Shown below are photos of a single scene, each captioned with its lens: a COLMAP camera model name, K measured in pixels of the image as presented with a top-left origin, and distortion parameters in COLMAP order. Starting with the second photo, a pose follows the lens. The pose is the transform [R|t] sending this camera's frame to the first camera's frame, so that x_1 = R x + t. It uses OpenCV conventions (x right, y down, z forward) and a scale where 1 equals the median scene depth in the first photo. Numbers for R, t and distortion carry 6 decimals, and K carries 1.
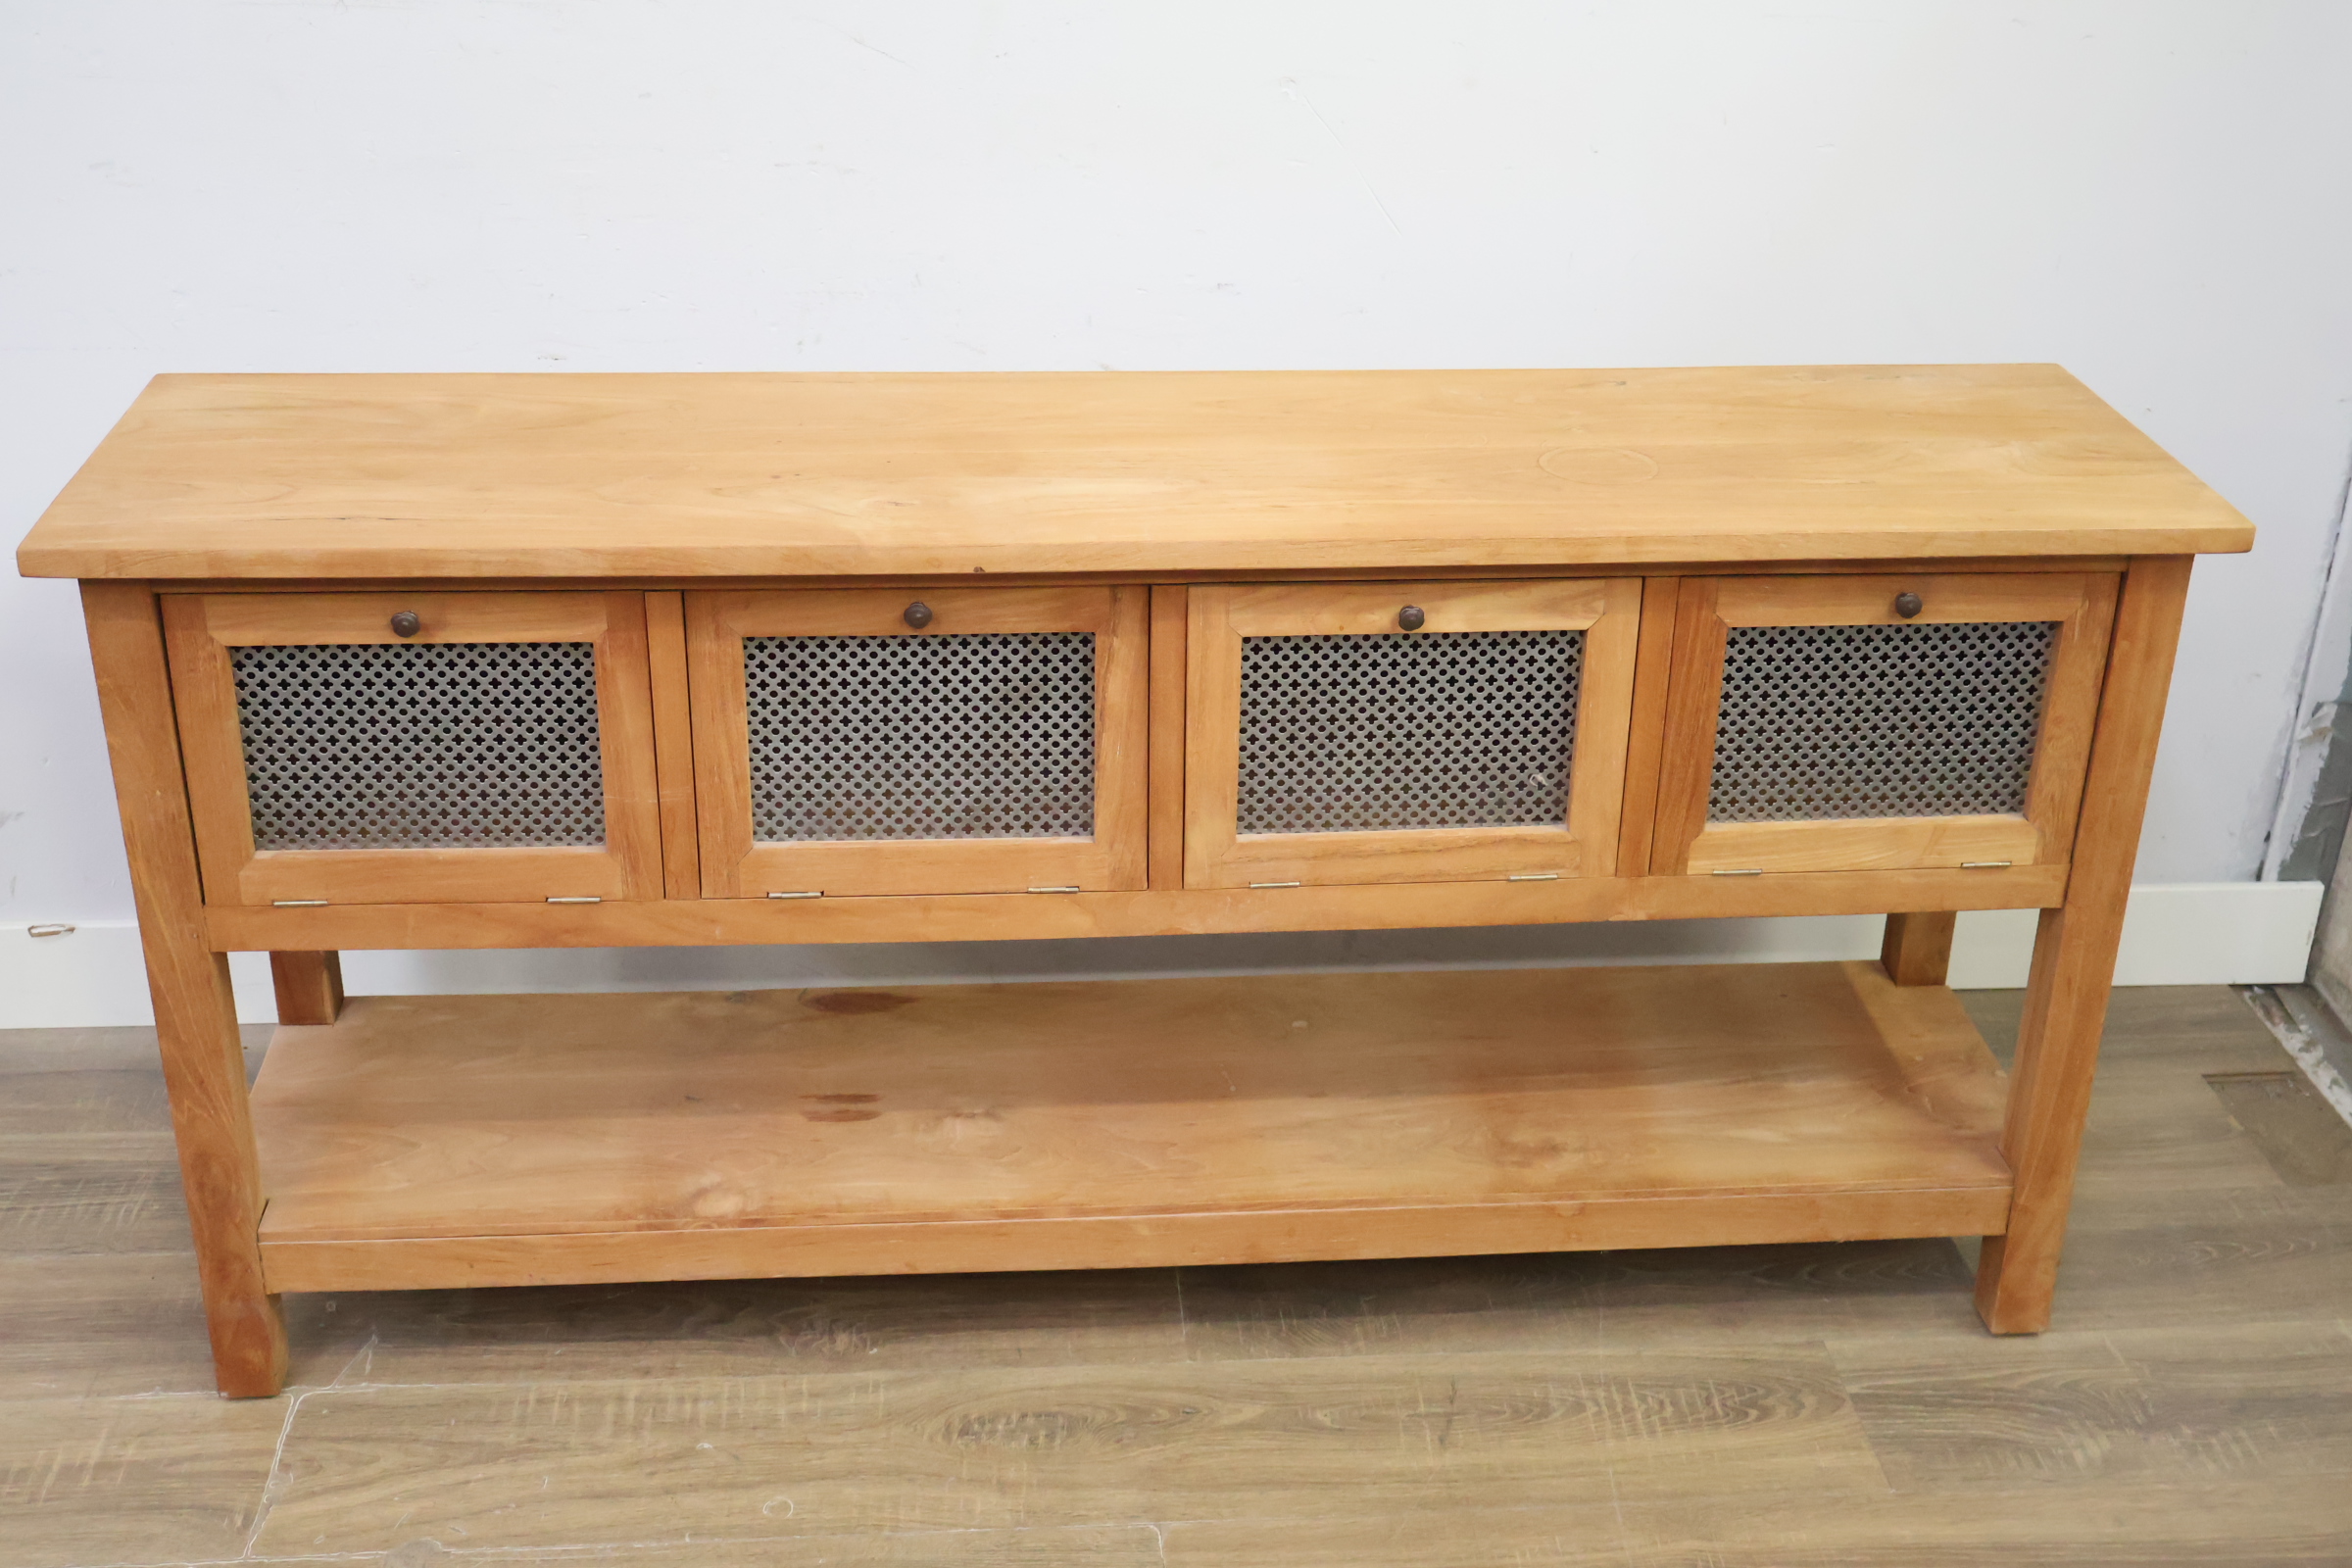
lens RADIAL K [[2717.0, 0, 1163.8], [0, 2717.0, 782.3], [0, 0, 1]] dist [0.007238, -0.000253]
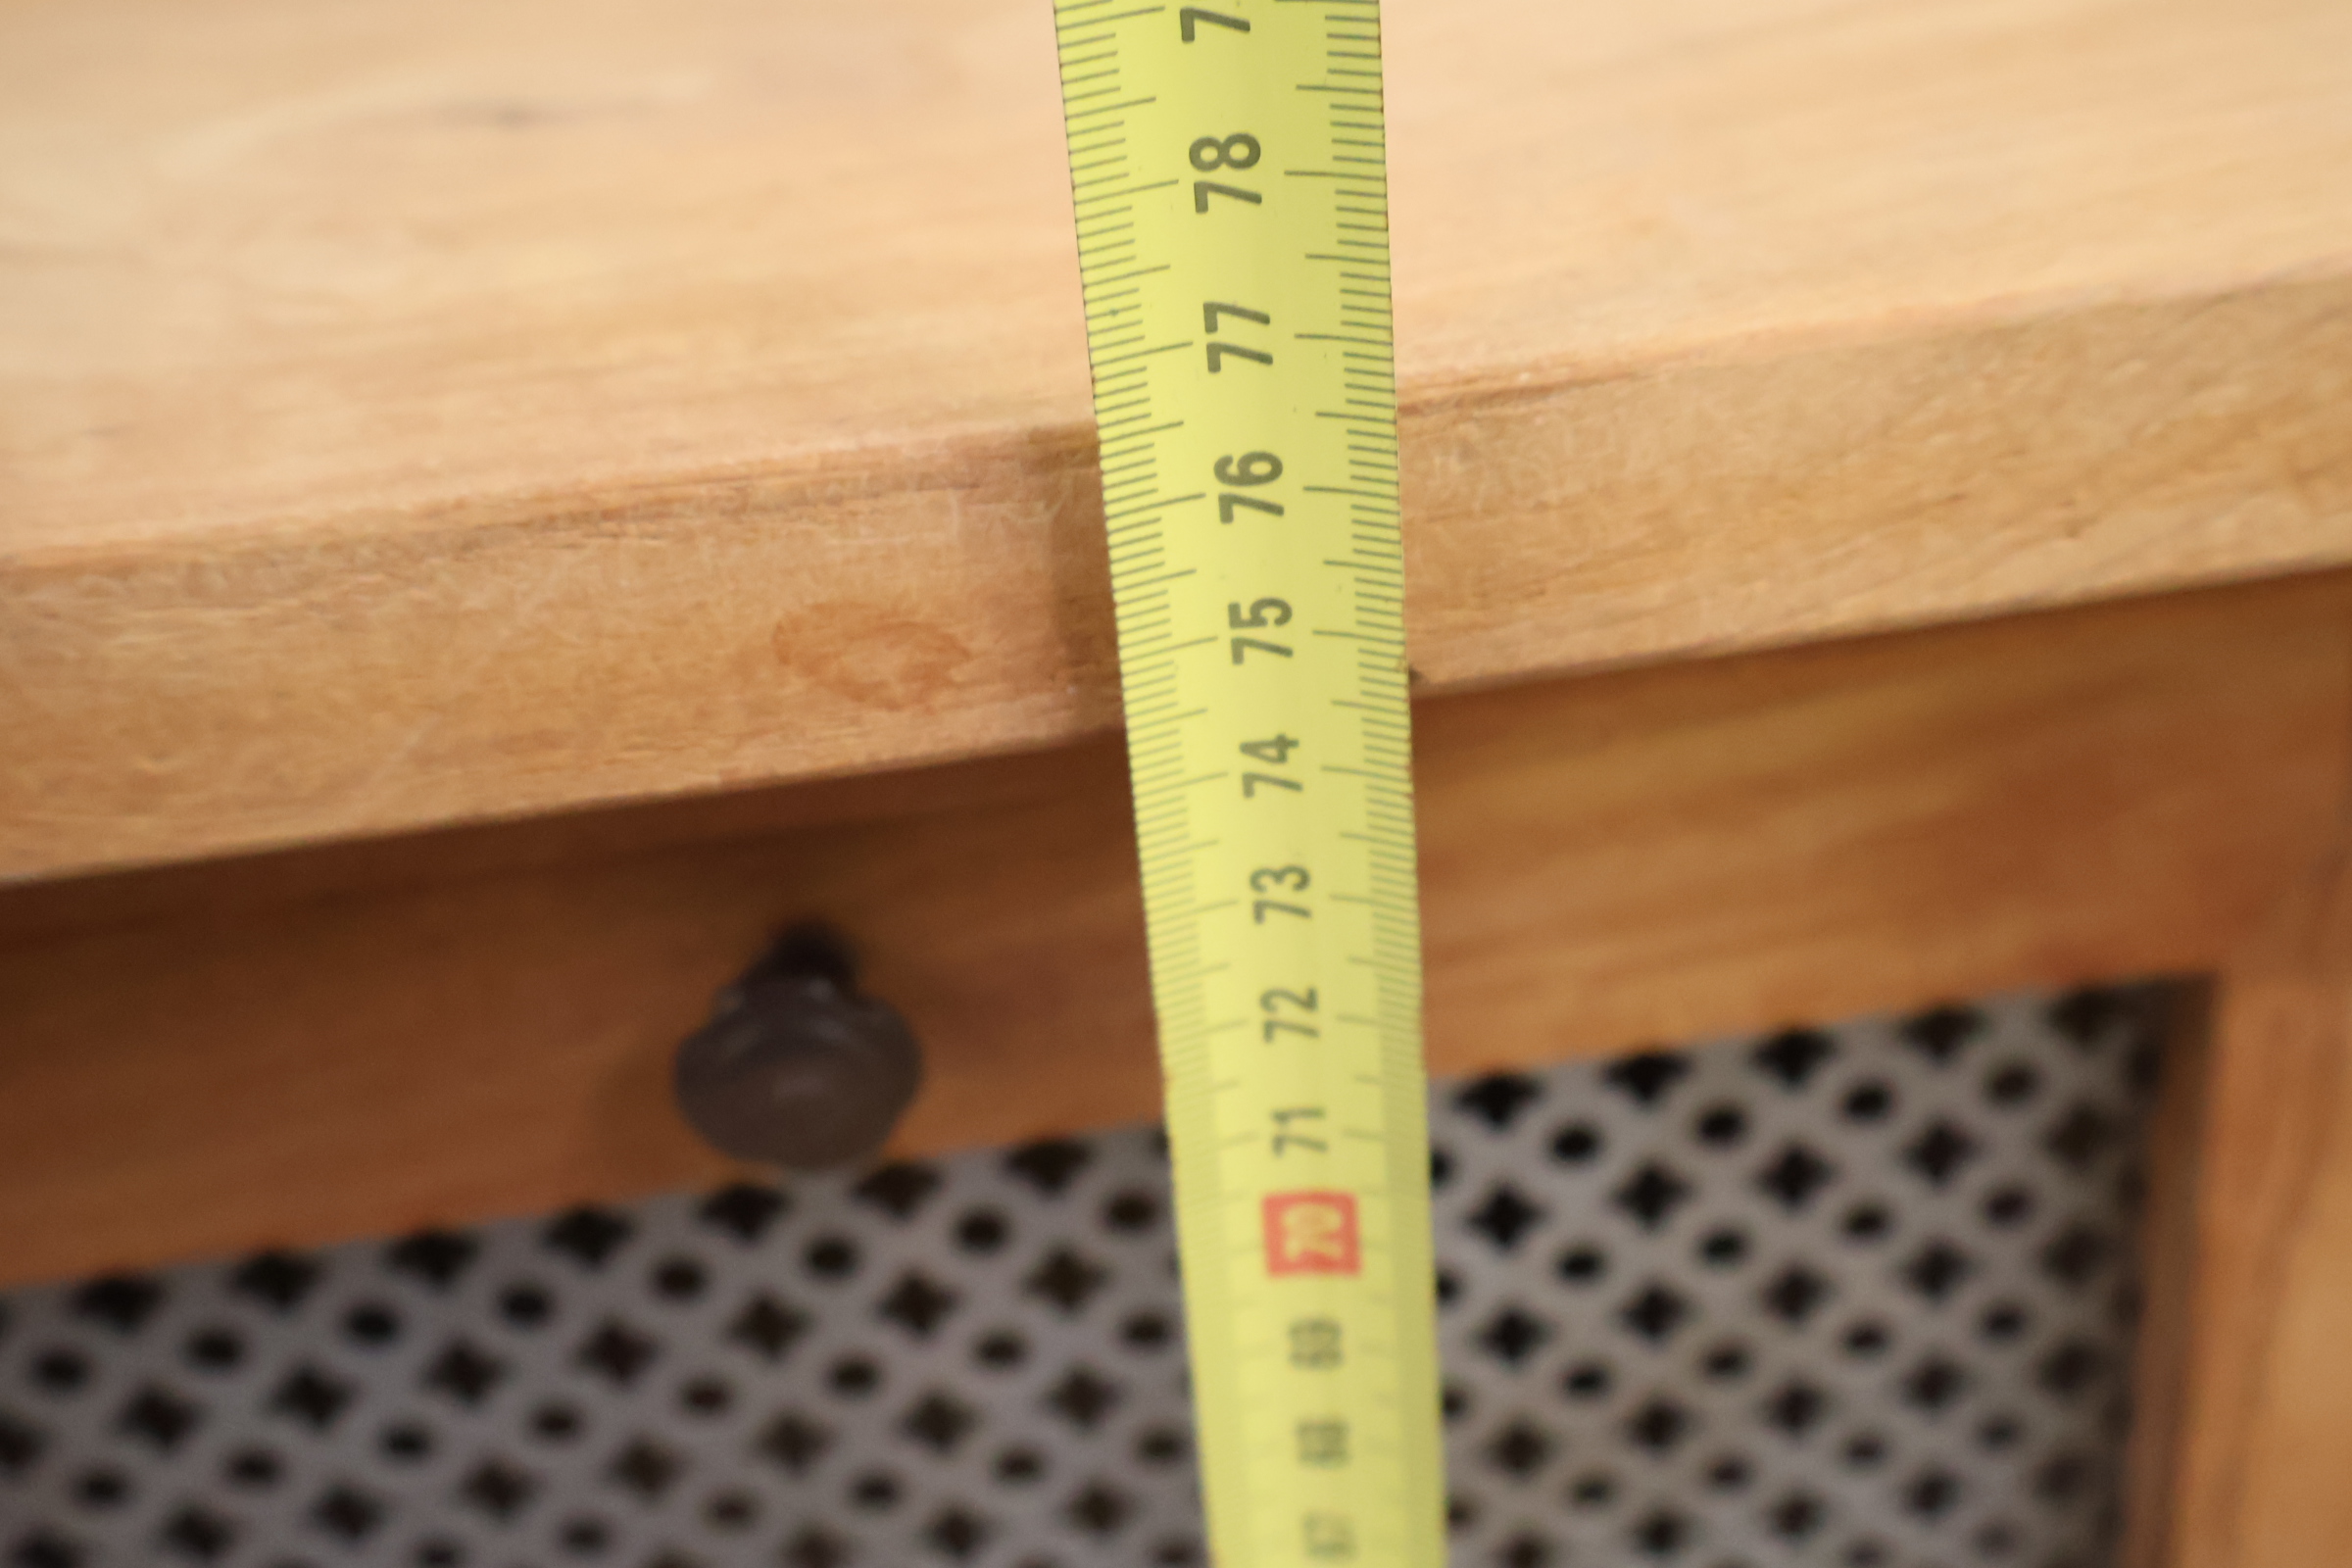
lens RADIAL K [[2717.0, 0, 1163.8], [0, 2717.0, 782.3], [0, 0, 1]] dist [0.007238, -0.000253]
pose [[0.994013, -0.108408, -0.013603, -0.065160], [0.109154, 0.990772, 0.080351, -0.072264], [0.004767, -0.081354, 0.996674, 0.793562]]
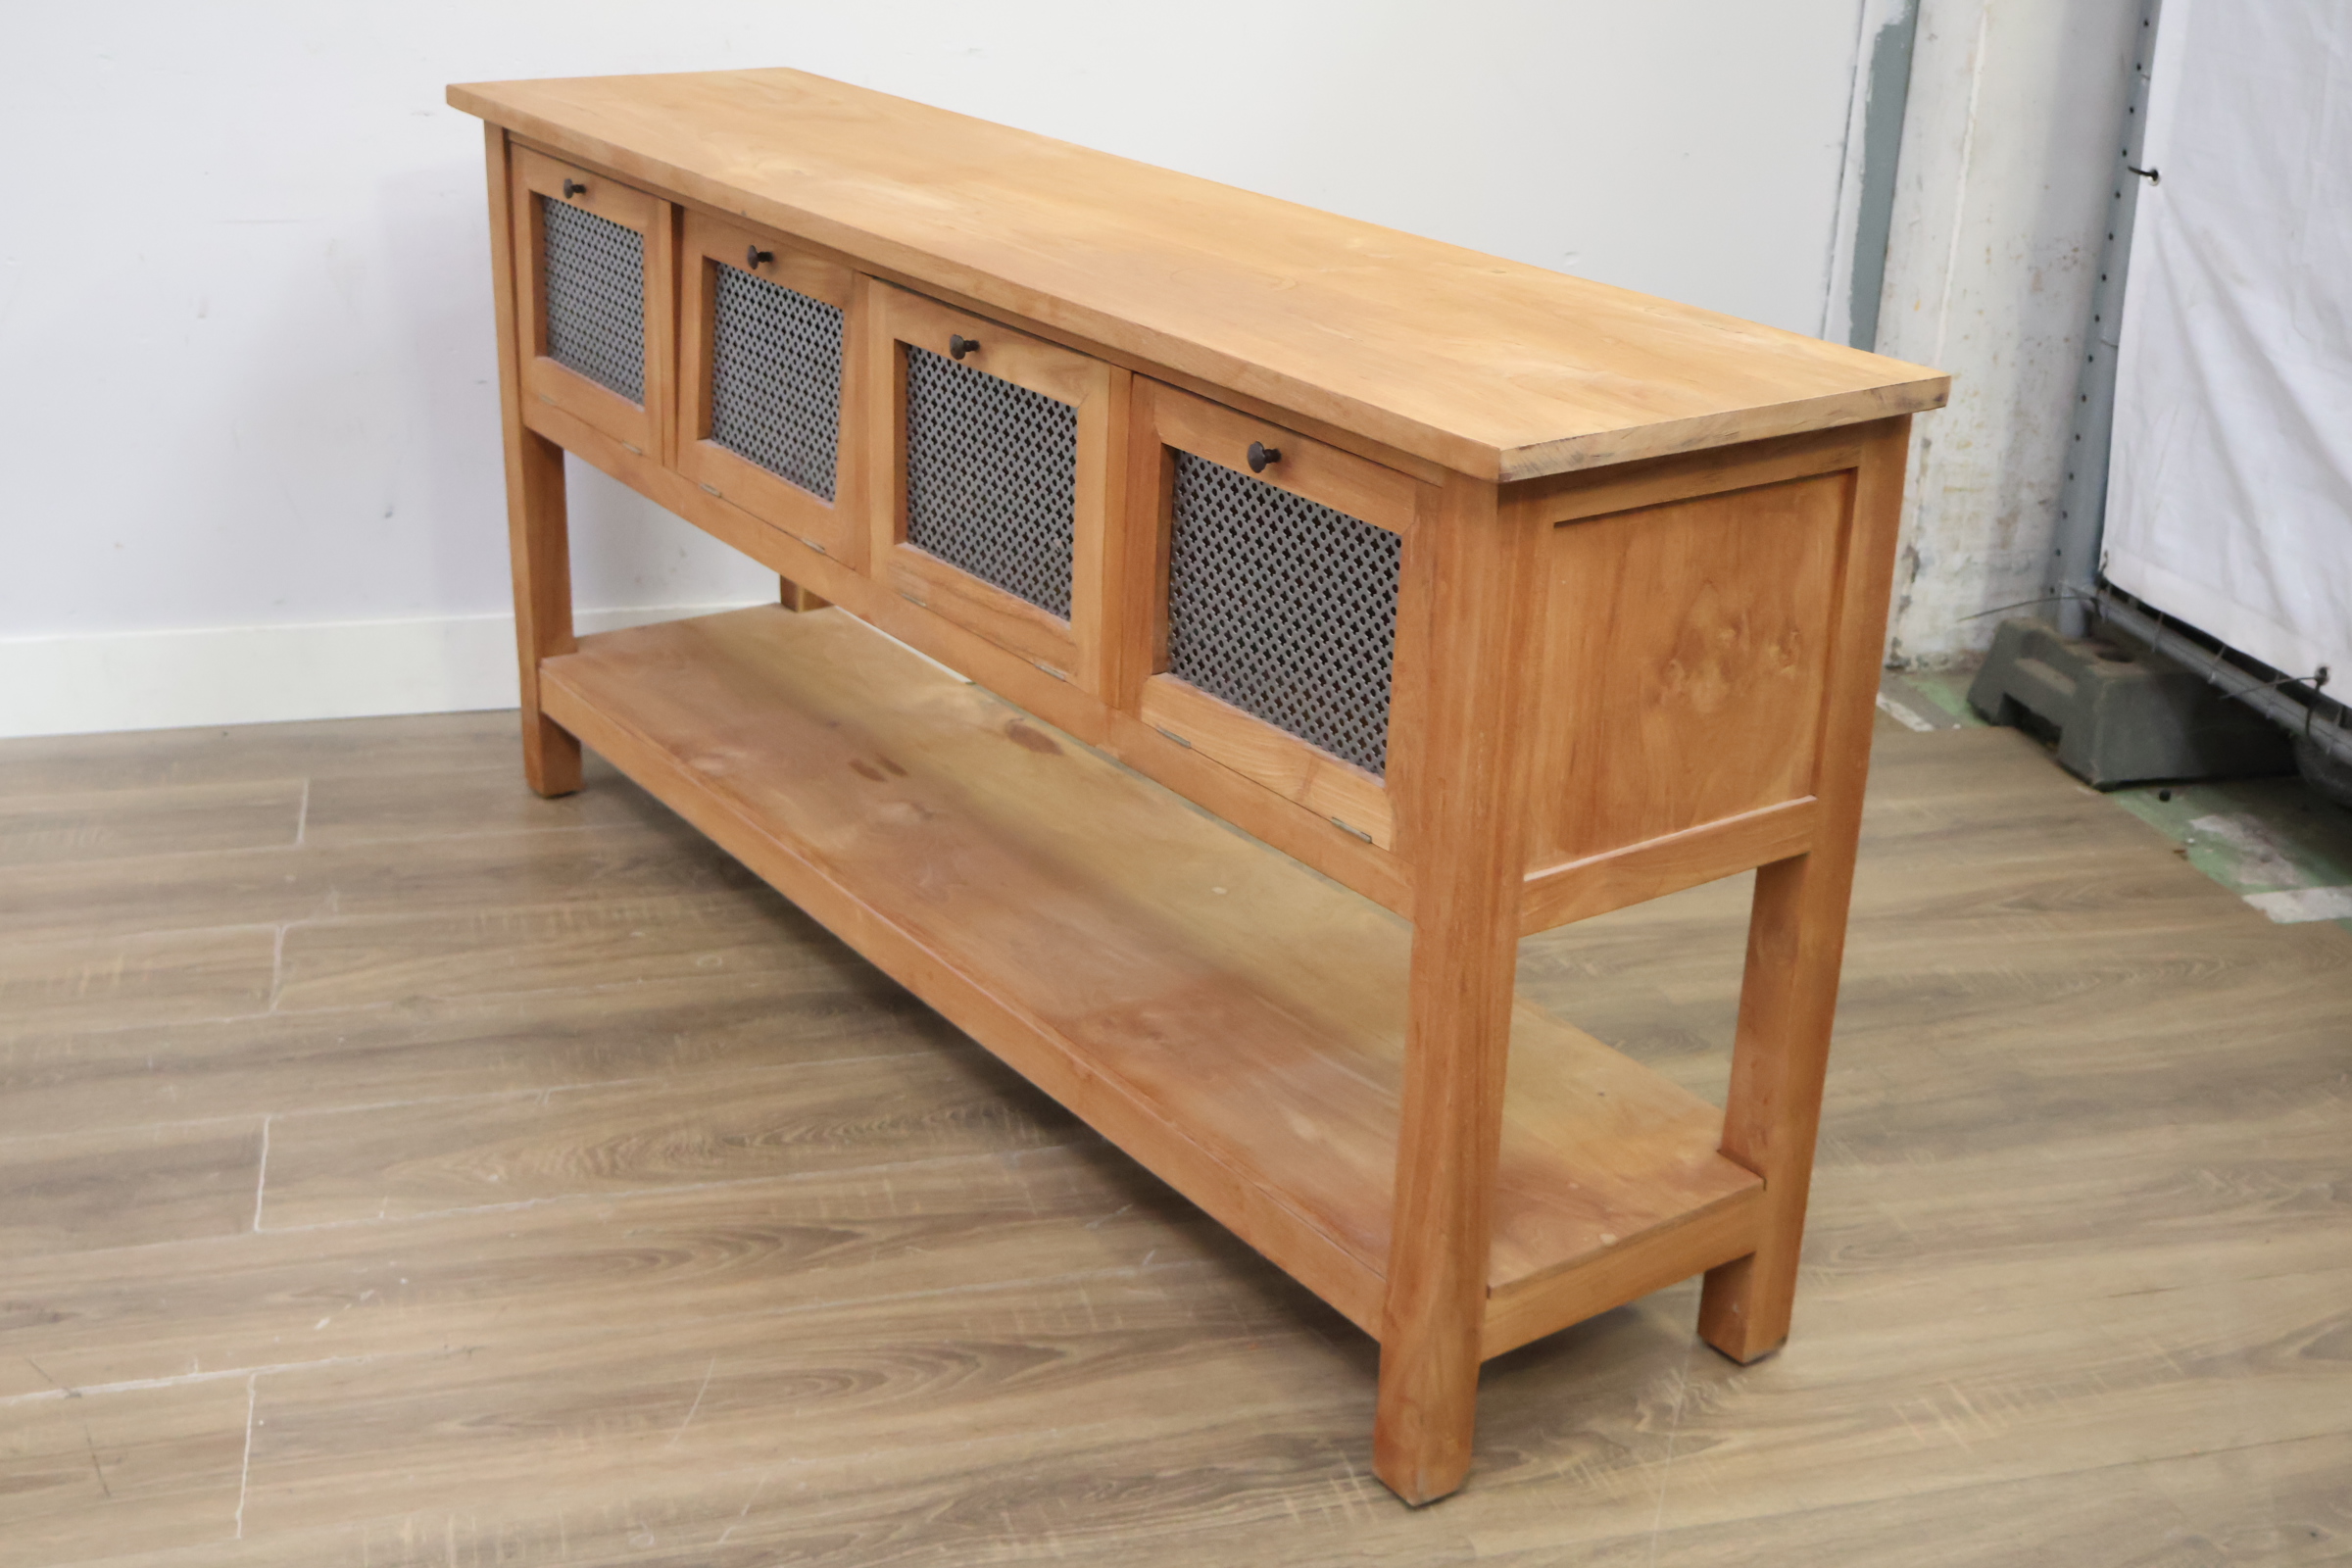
lens RADIAL K [[2719.5, 0, 1163.4], [0, 2719.5, 794.1], [0, 0, 1]] dist [0.010448, -0.005852]
pose [[0.984484, -0.055649, 0.166416, -0.135757], [0.067698, 0.995411, -0.067625, 0.279790], [-0.161890, 0.077841, 0.983734, -0.245249]]
